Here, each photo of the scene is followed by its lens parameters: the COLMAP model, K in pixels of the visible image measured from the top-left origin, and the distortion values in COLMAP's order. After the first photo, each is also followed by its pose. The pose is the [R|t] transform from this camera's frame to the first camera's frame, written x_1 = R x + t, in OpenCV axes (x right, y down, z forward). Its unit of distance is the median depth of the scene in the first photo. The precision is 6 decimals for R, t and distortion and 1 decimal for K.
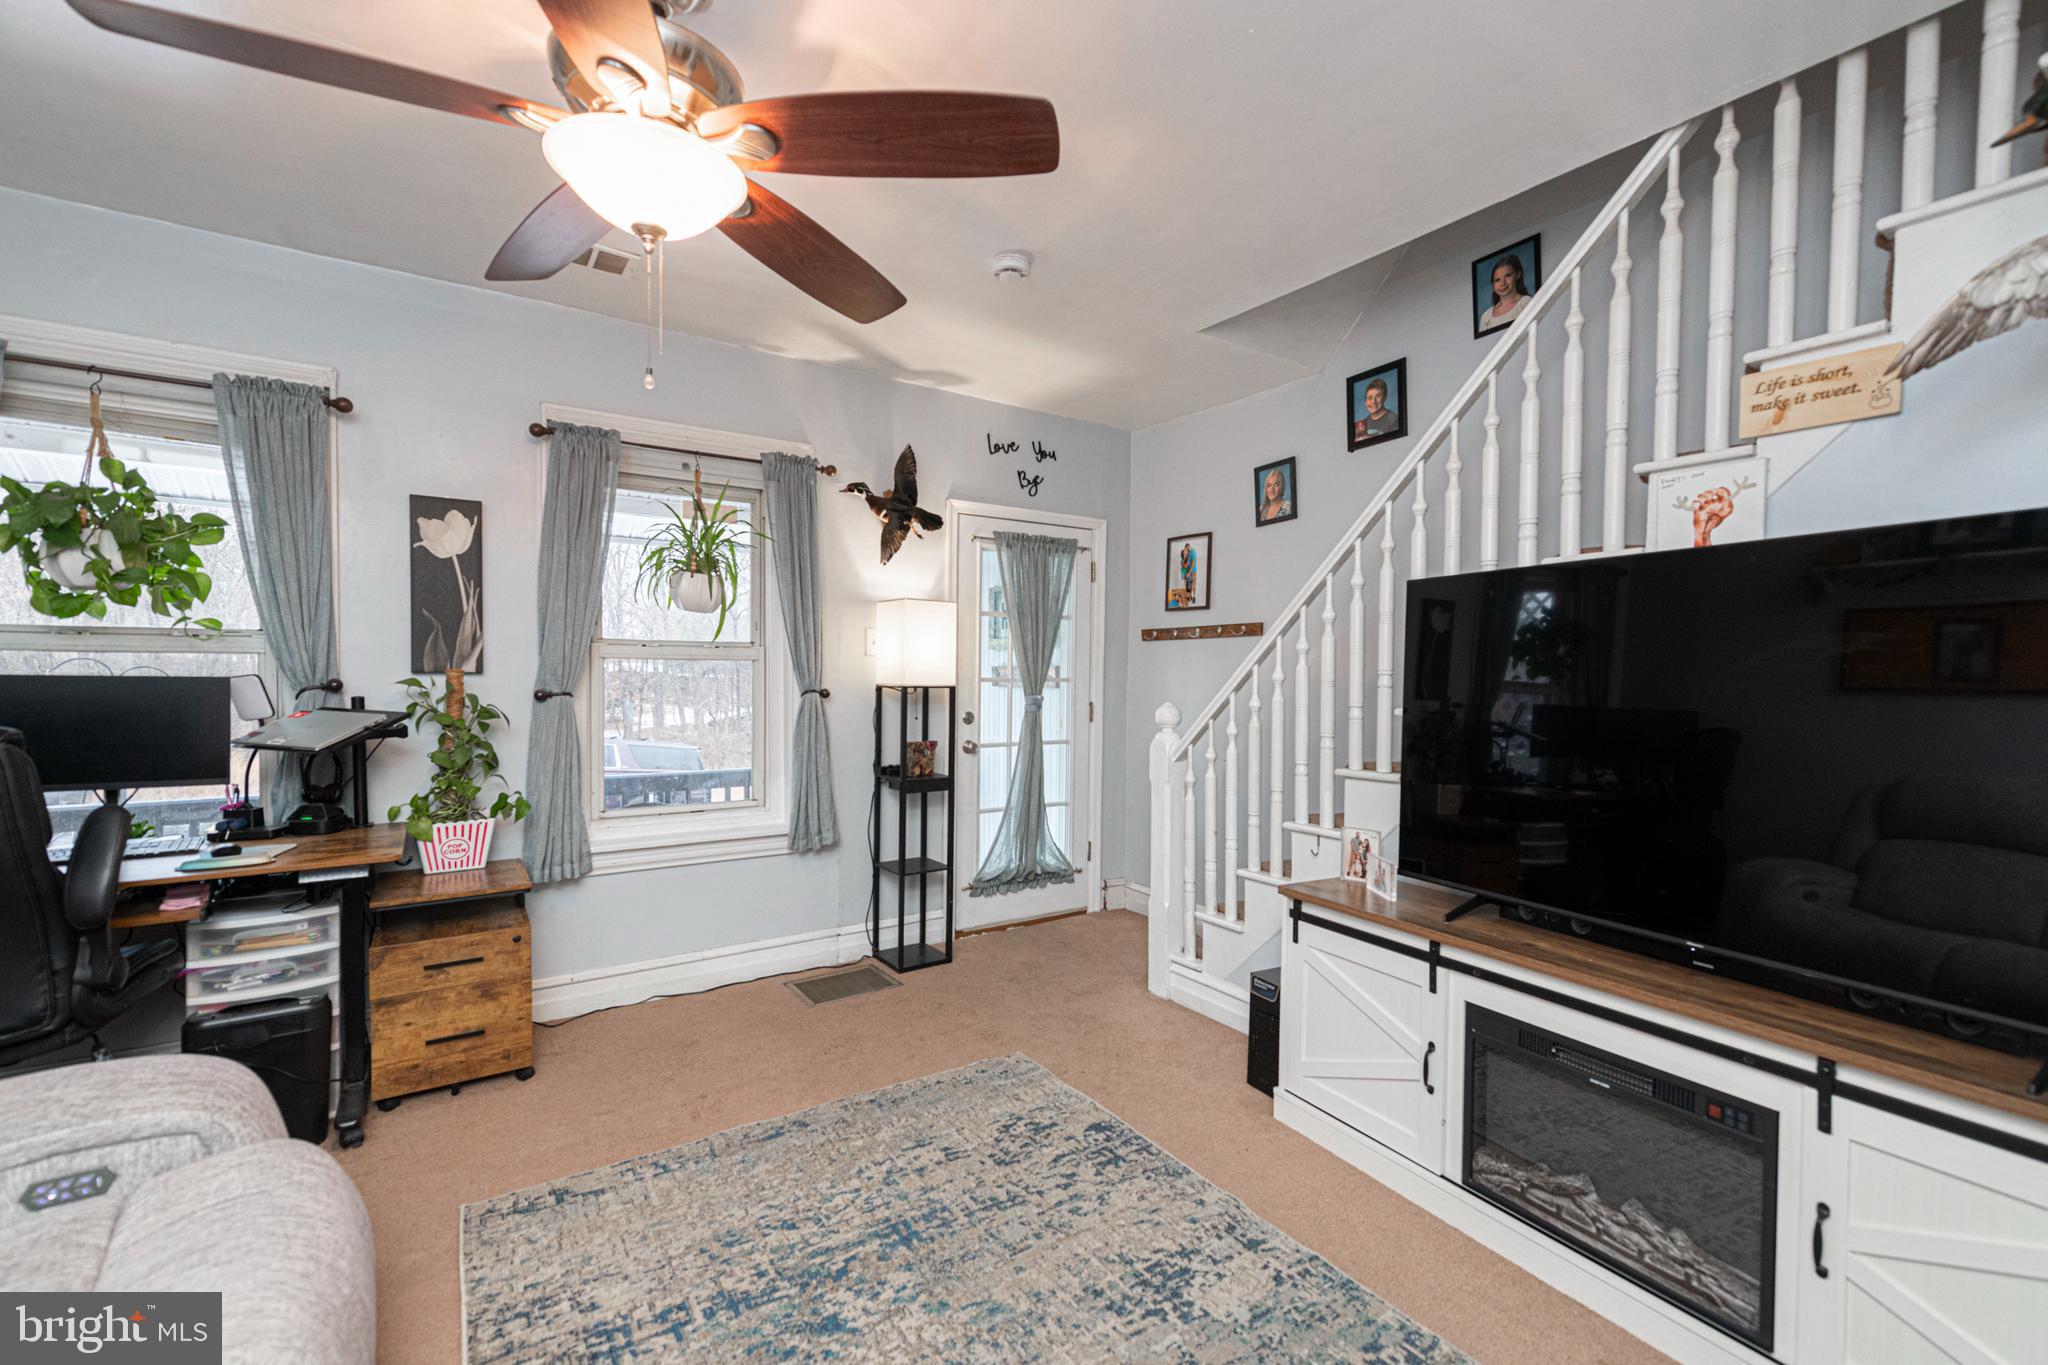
lens RADIAL K [[851.8, 0, 1018.8], [0, 851.8, 689.4], [0, 0, 1]] dist [0.022475, -0.007858]
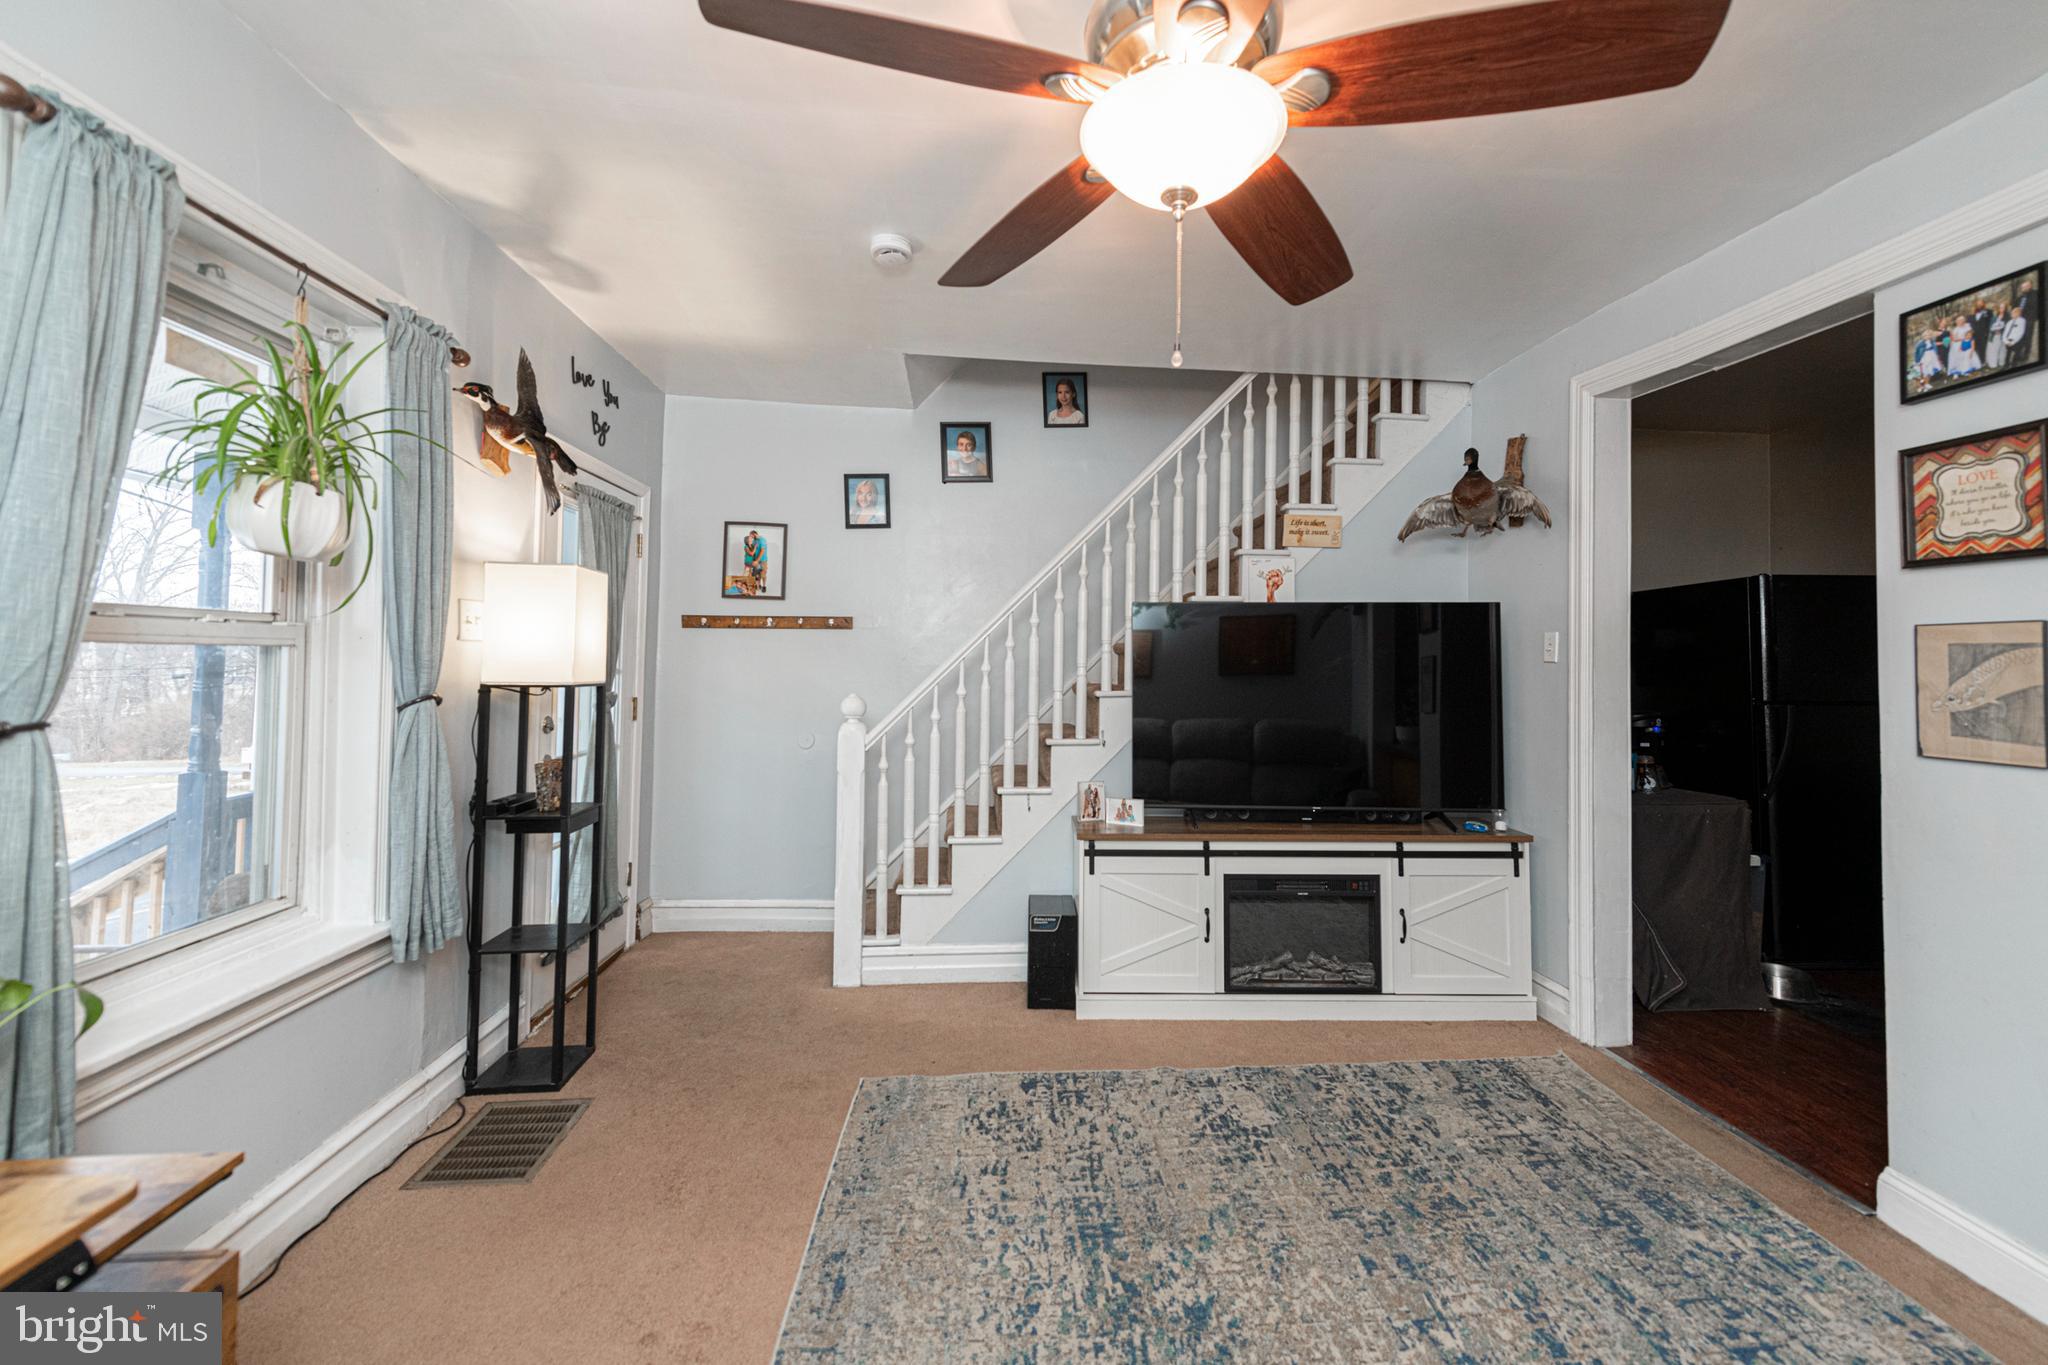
lens RADIAL K [[818.3, 0, 1036.4], [0, 818.3, 642.9], [0, 0, 1]] dist [0.014265, -0.000112]
pose [[0.488645, 0.017039, 0.872316, -0.739153], [0.012805, 0.999562, -0.026698, -0.021110], [-0.872389, 0.024216, 0.488213, 0.418525]]
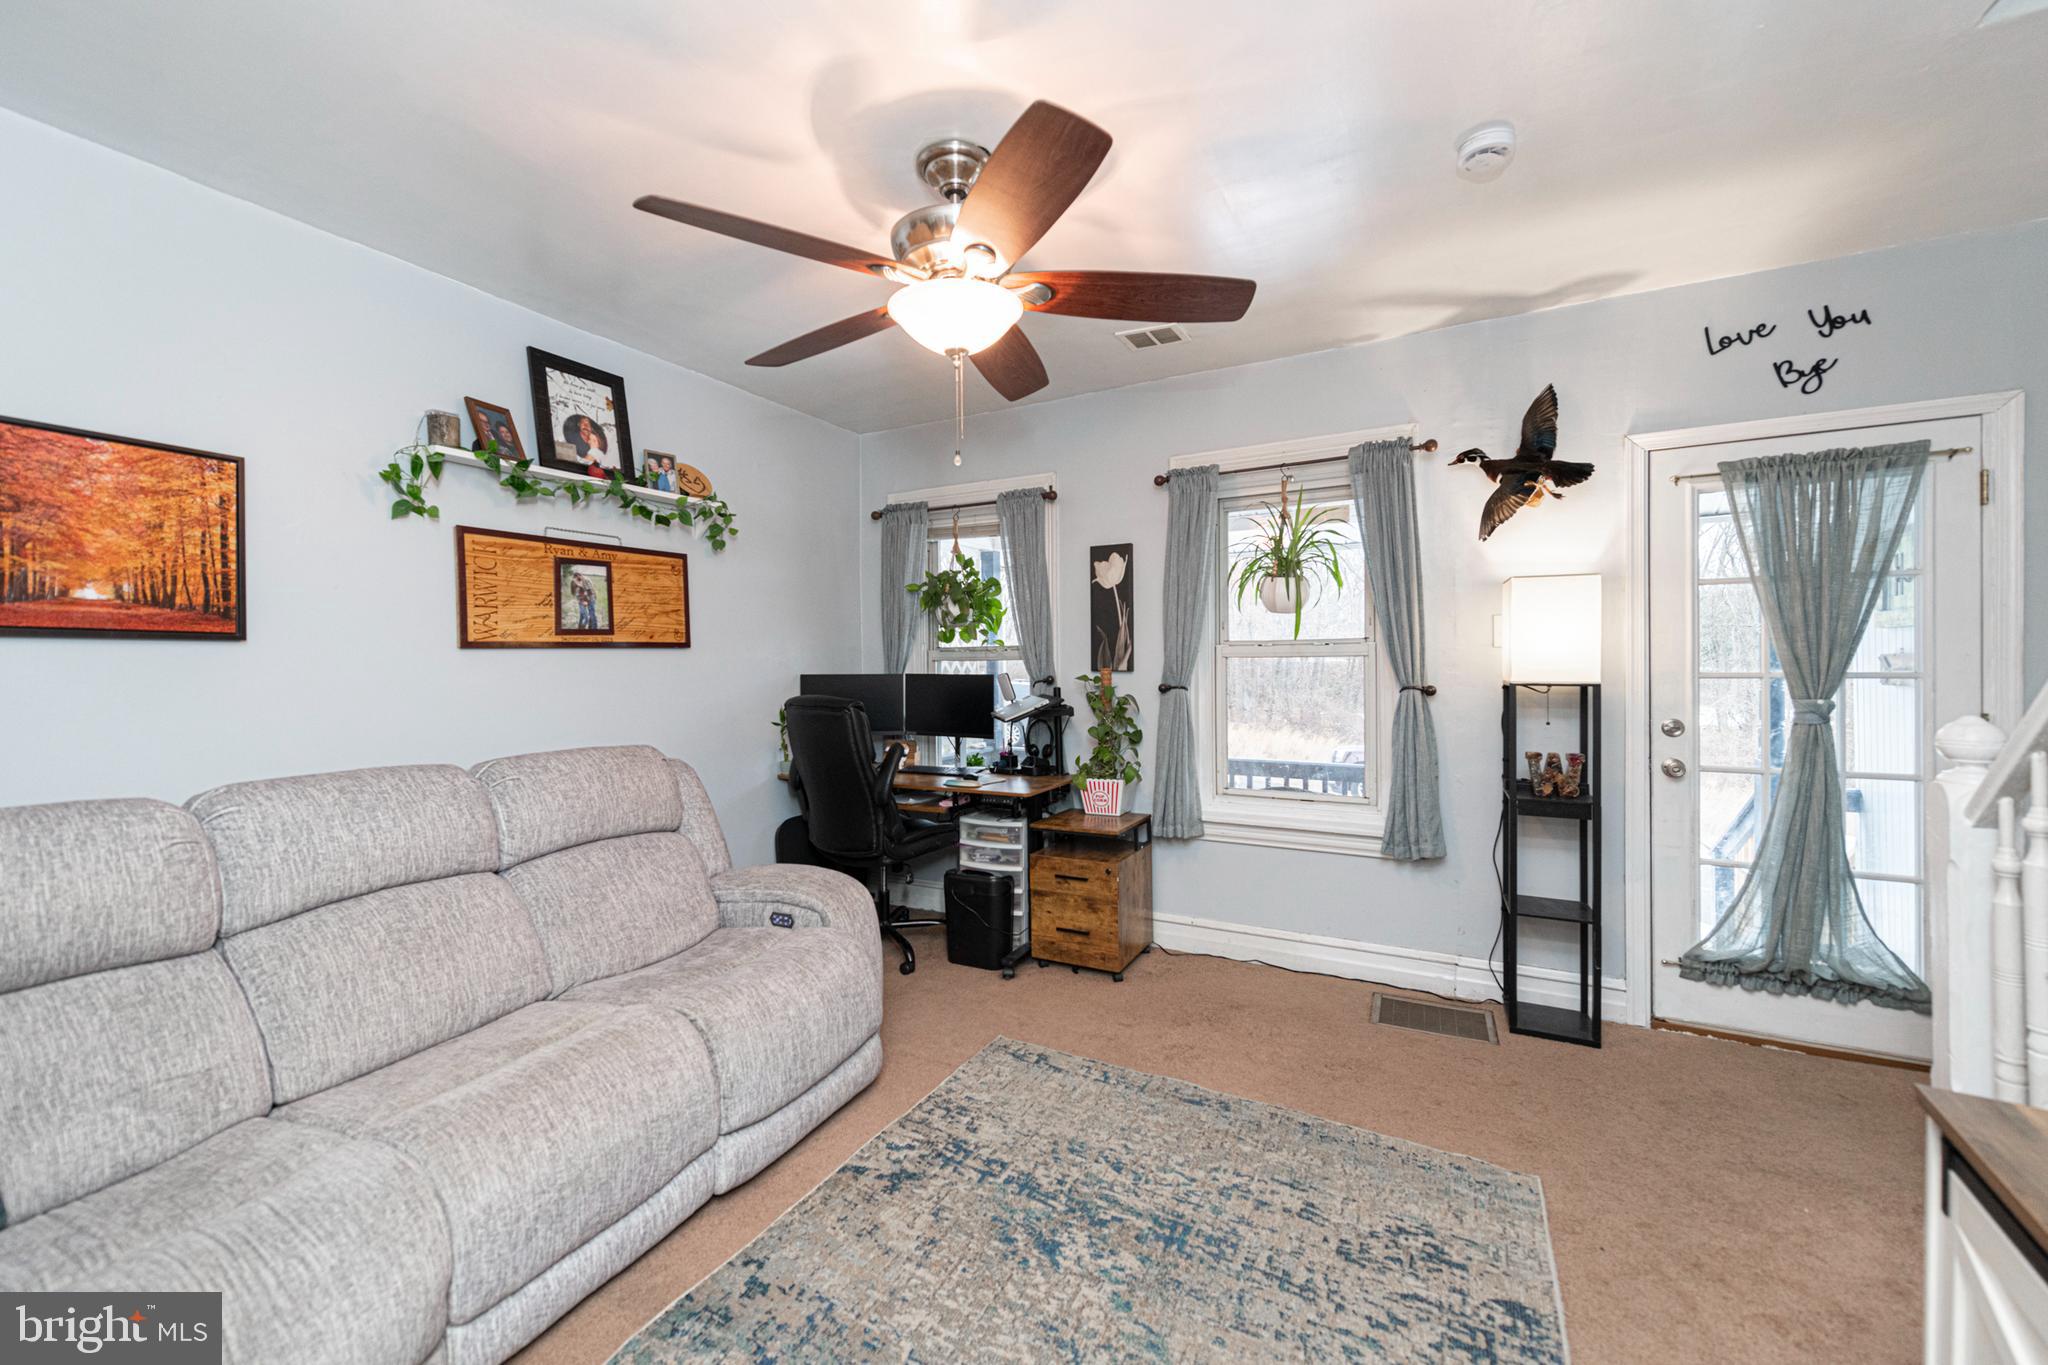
lens RADIAL K [[808.7, 0, 1025.2], [0, 808.7, 669.4], [0, 0, 1]] dist [0.020611, -0.006886]
pose [[0.476162, -0.007338, -0.879327, 0.446922], [-0.008314, 0.999883, -0.012846, -0.004310], [0.879318, 0.013428, 0.476045, 0.282423]]
